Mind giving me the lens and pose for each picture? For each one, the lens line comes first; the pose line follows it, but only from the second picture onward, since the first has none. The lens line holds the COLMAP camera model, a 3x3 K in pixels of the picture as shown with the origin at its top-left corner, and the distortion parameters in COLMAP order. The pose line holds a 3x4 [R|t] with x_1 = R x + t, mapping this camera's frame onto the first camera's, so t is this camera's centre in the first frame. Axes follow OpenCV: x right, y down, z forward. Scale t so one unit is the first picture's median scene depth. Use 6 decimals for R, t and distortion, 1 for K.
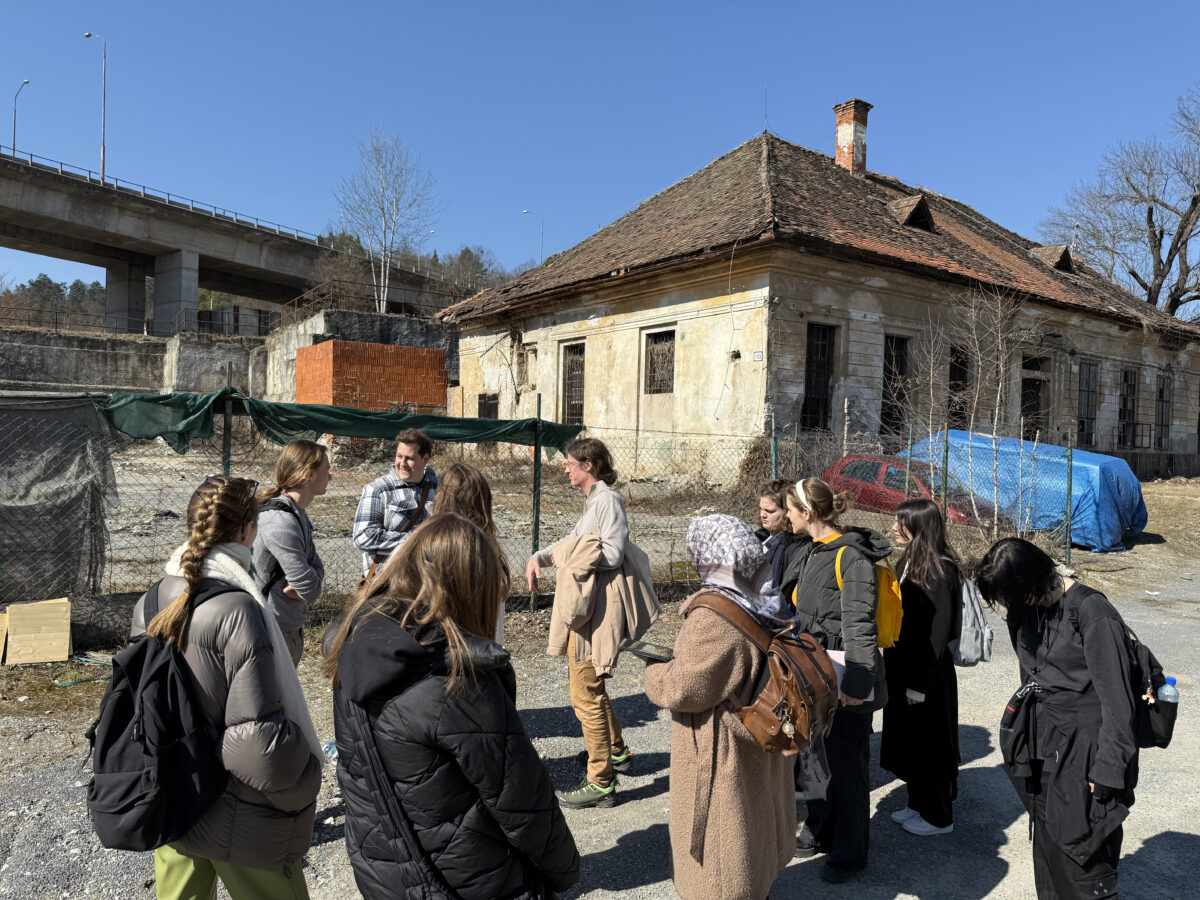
lens RADIAL K [[832.5, 0, 600.0], [0, 832.5, 450.0], [0, 0, 1]] dist [0.068072, -0.072836]
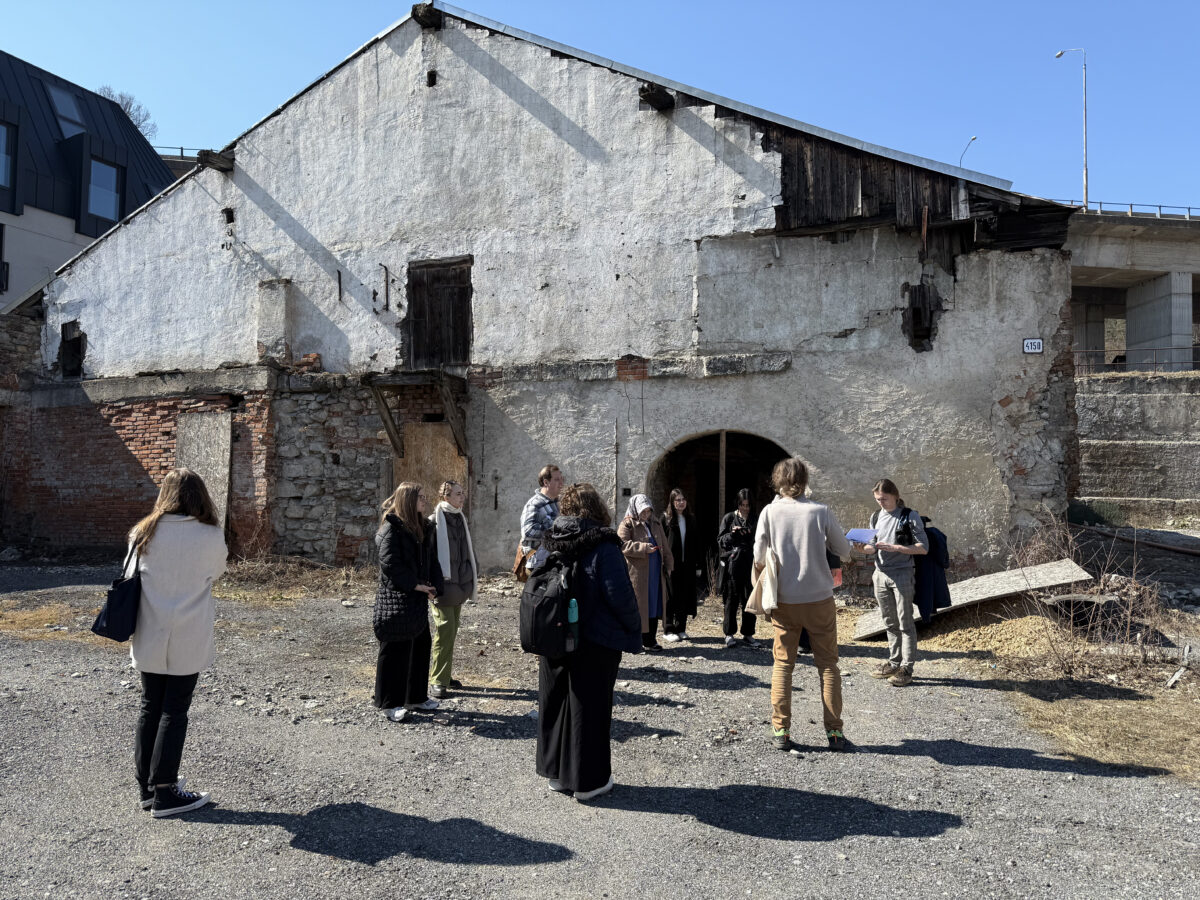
lens RADIAL K [[832.5, 0, 600.0], [0, 832.5, 450.0], [0, 0, 1]] dist [0.068072, -0.072836]
pose [[0.621442, -0.046625, -0.782072, -0.389578], [-0.008326, 0.997778, -0.066101, -0.018079], [0.783416, 0.047589, 0.619673, 0.147506]]
